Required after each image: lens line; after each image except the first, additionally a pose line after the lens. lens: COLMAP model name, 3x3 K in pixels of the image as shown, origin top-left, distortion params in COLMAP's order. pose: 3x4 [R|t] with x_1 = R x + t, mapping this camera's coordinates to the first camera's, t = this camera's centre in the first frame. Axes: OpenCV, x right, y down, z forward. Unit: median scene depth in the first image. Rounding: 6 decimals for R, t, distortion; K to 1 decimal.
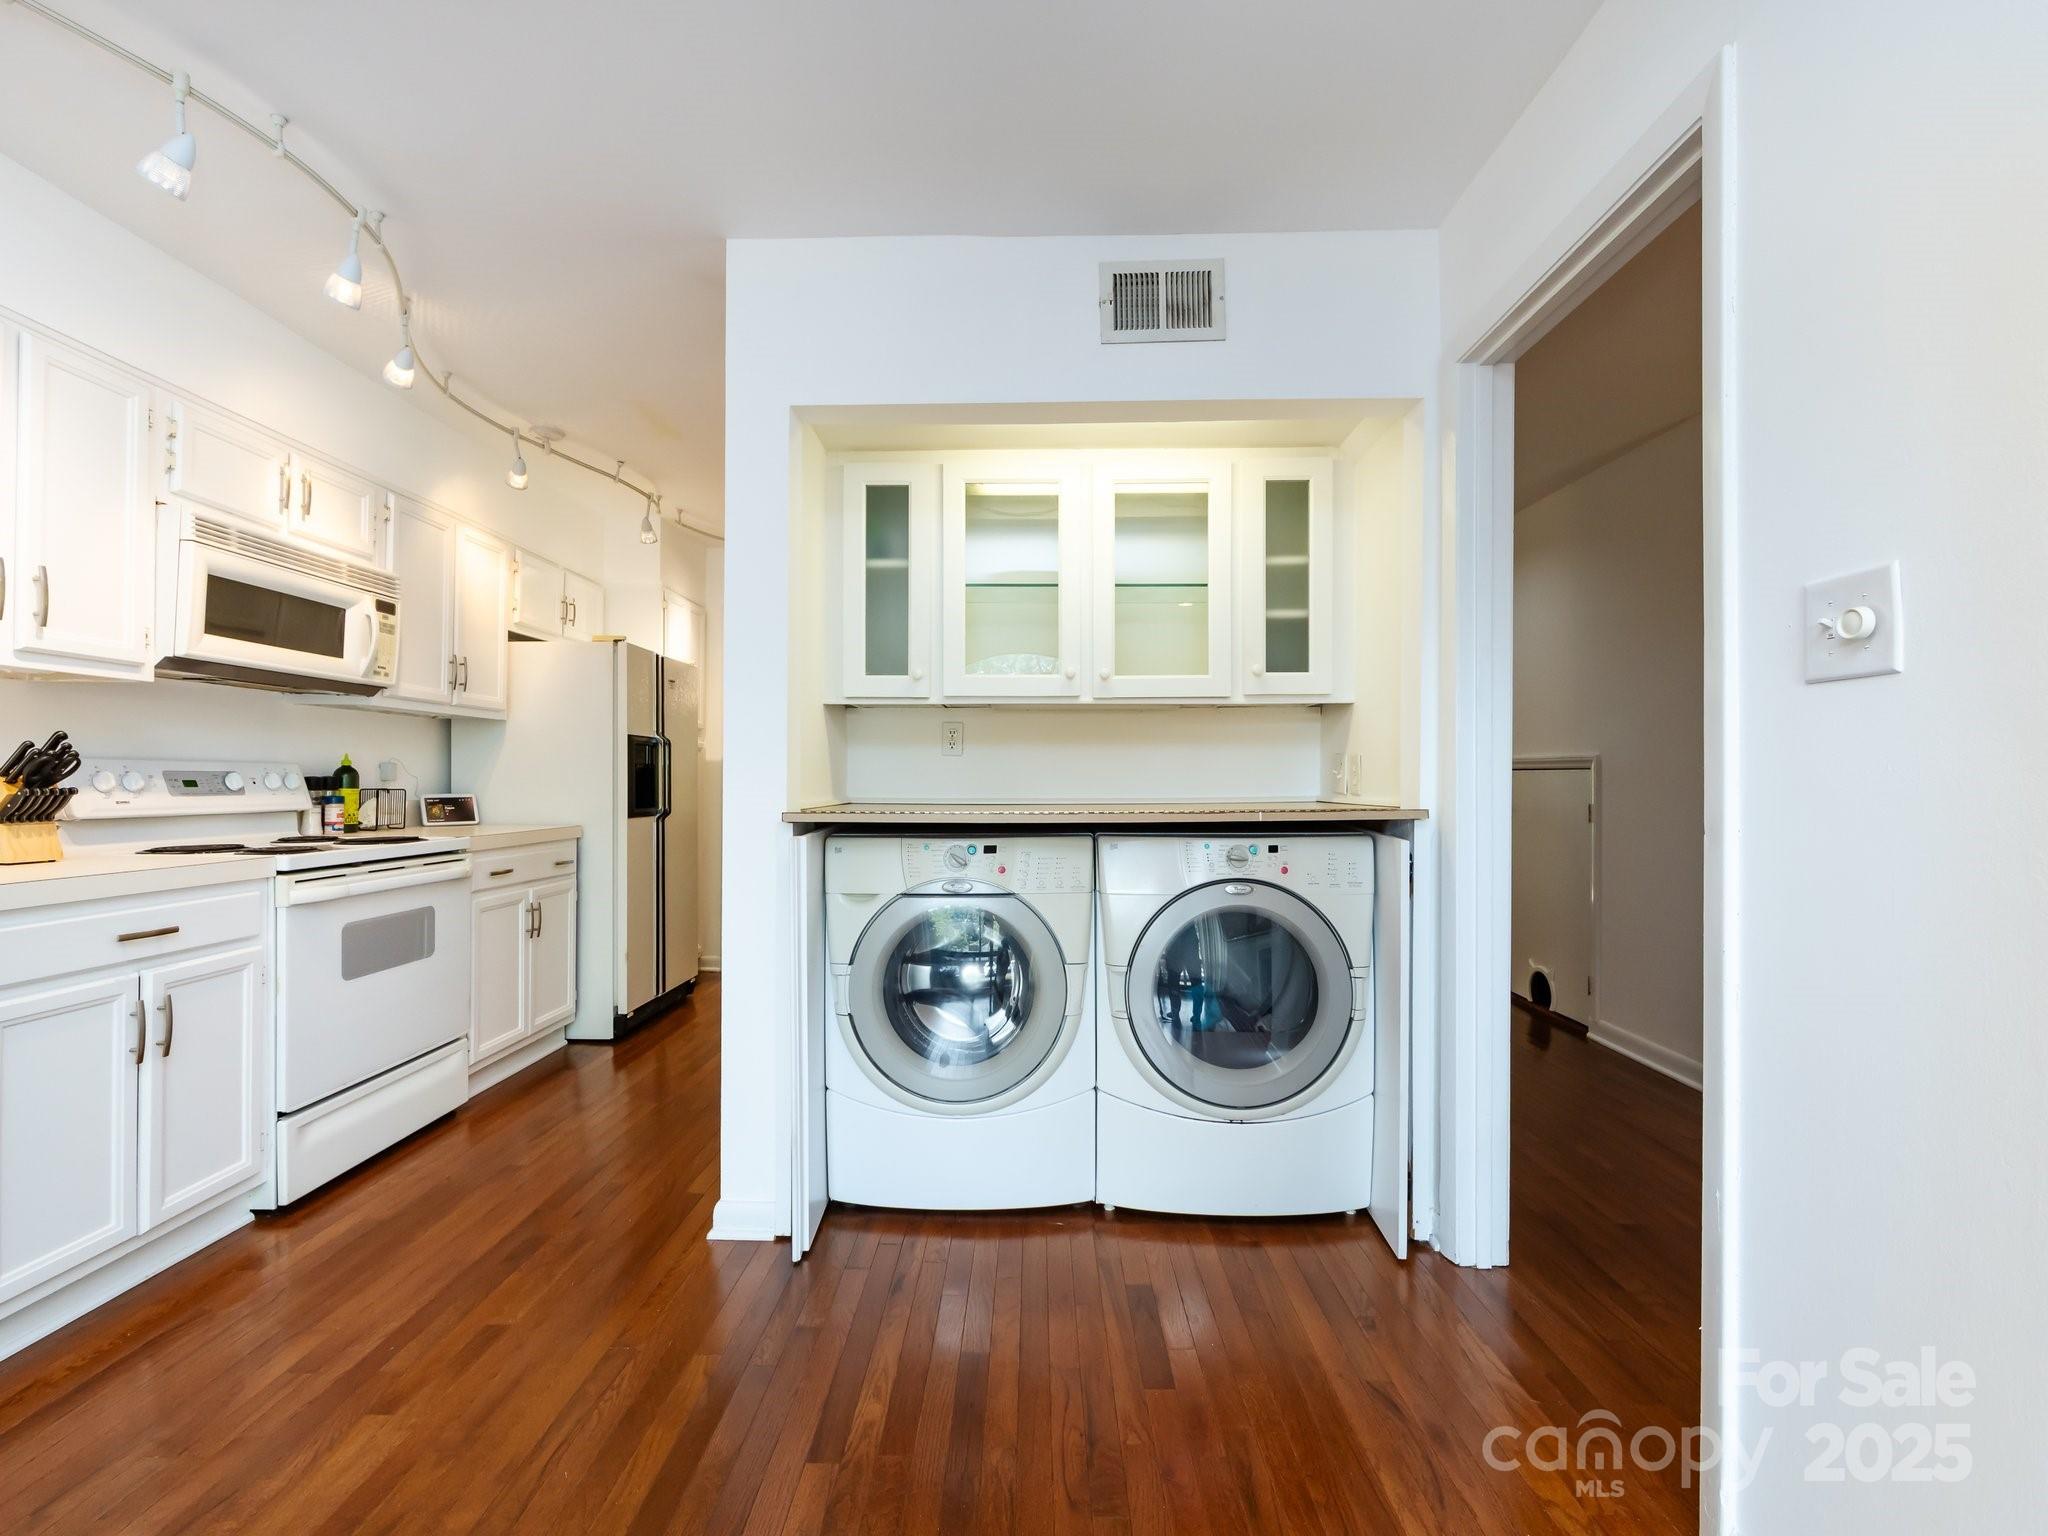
lens RADIAL K [[904.3, 0, 1023.3], [0, 904.3, 776.3], [0, 0, 1]] dist [-0.005352, 0.000203]
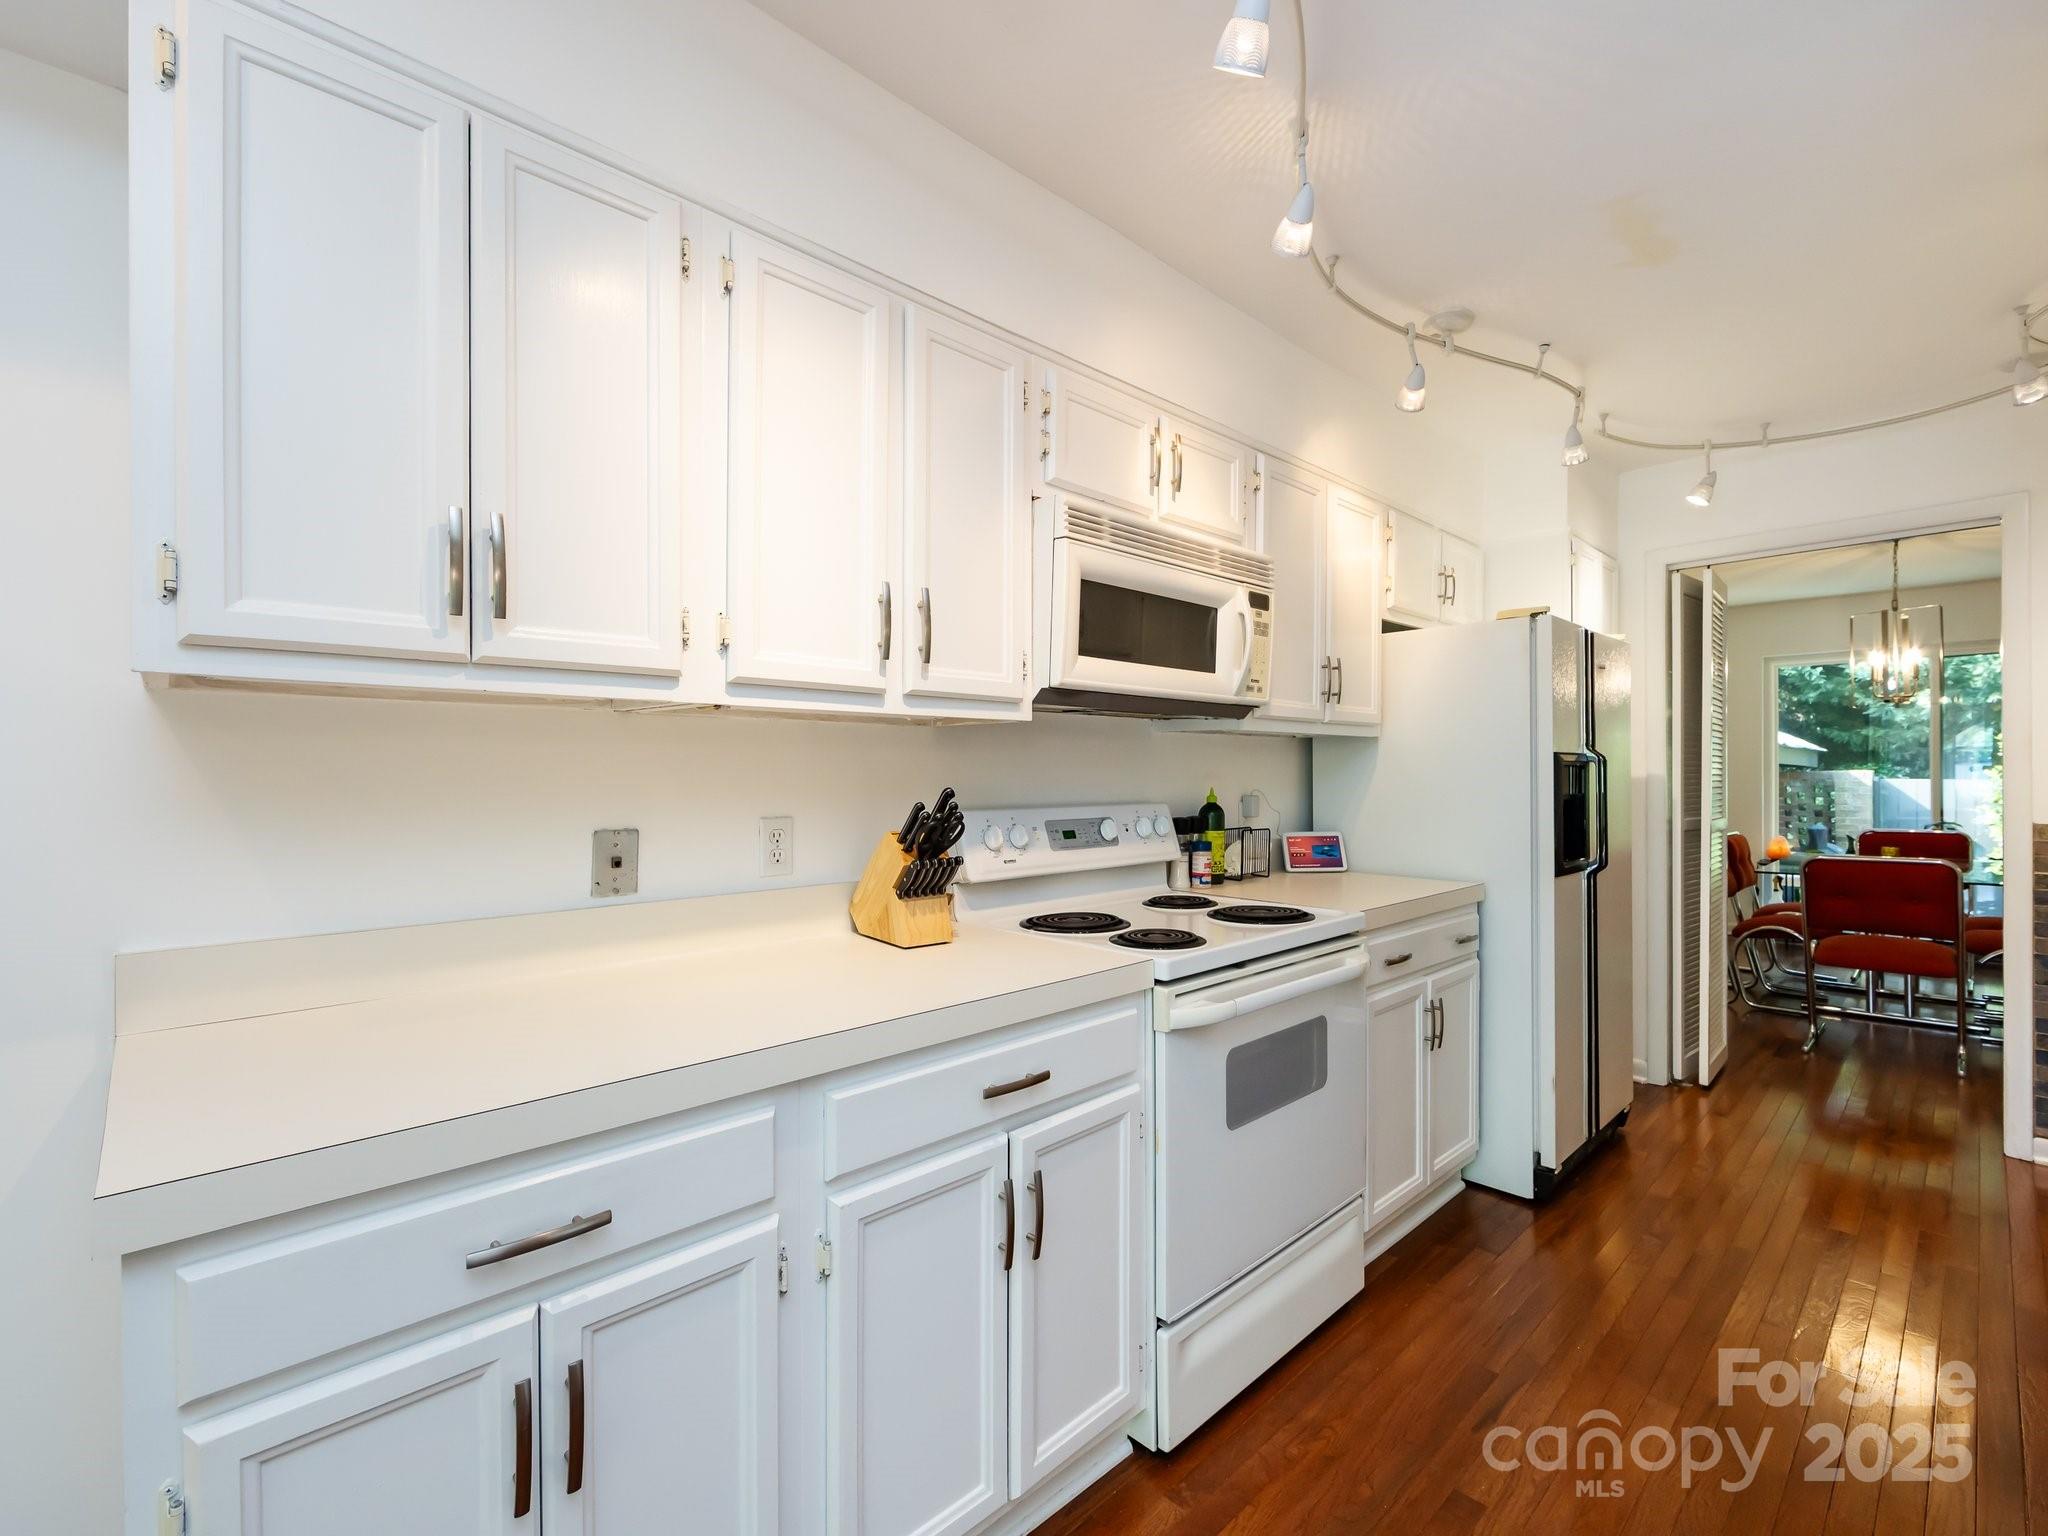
lens RADIAL K [[904.3, 0, 1027.7], [0, 904.3, 771.9], [0, 0, 1]] dist [-0.005352, 0.000203]
pose [[0.689487, -0.003496, -0.724290, -0.289957], [0.006239, 0.999980, 0.001113, -0.045741], [0.724271, -0.005286, 0.689495, 0.332691]]
